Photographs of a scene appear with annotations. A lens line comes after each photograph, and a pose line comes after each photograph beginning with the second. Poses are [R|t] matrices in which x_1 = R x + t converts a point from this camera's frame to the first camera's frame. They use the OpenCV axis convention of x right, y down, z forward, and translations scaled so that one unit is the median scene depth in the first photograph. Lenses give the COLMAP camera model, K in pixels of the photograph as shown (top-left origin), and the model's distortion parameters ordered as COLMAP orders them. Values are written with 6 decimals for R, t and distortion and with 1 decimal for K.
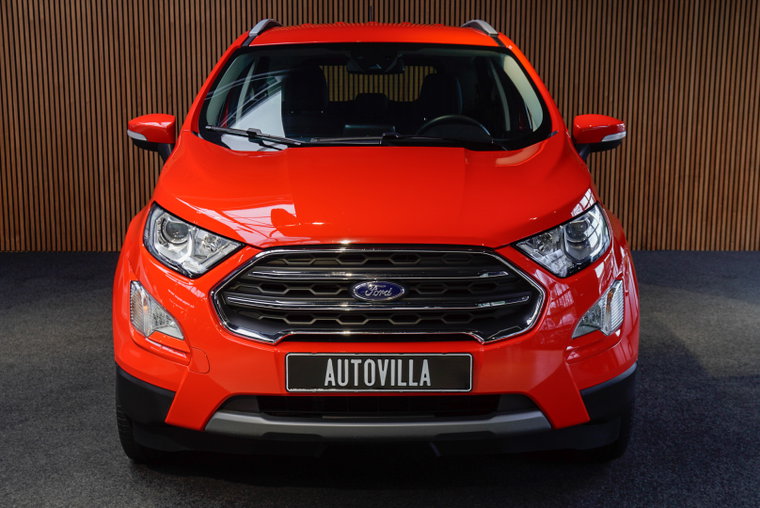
lens RADIAL K [[1075.0, 0, 380.0], [0, 1075.0, 254.0], [0, 0, 1]] dist [-0.000070, 0.016299]
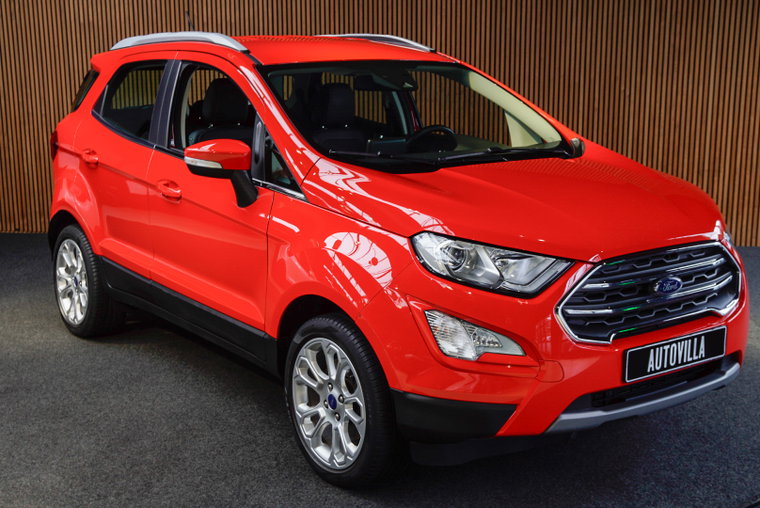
lens RADIAL K [[1049.7, 0, 380.0], [0, 1049.7, 254.0], [0, 0, 1]] dist [0.081830, 0.015834]
pose [[0.812510, -0.120536, 0.570350, -0.933650], [0.099560, 0.992708, 0.067964, -0.113871], [-0.574383, 0.001562, 0.818585, 0.219831]]
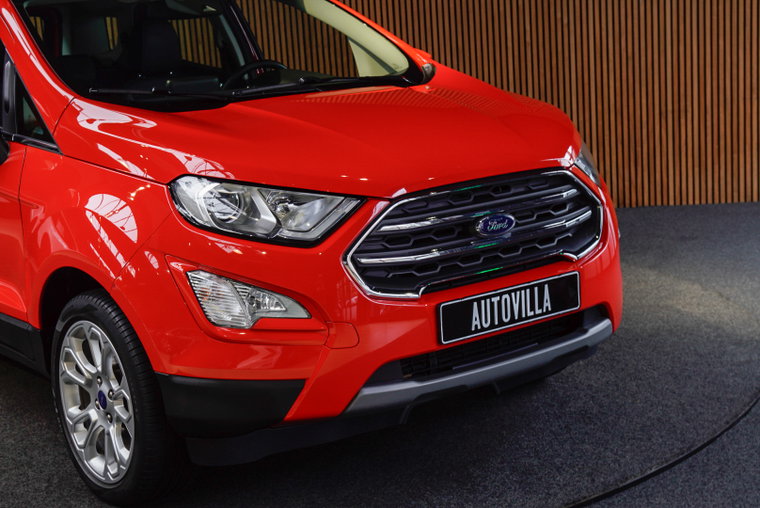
lens RADIAL K [[1334.0, 0, 380.0], [0, 1334.0, 254.0], [0, 0, 1]] dist [0.044088, 0.934608]
pose [[0.798332, -0.167389, 0.578487, -0.791094], [0.163846, 0.984730, 0.058824, -0.027996], [-0.579500, 0.047822, 0.813568, 0.078071]]
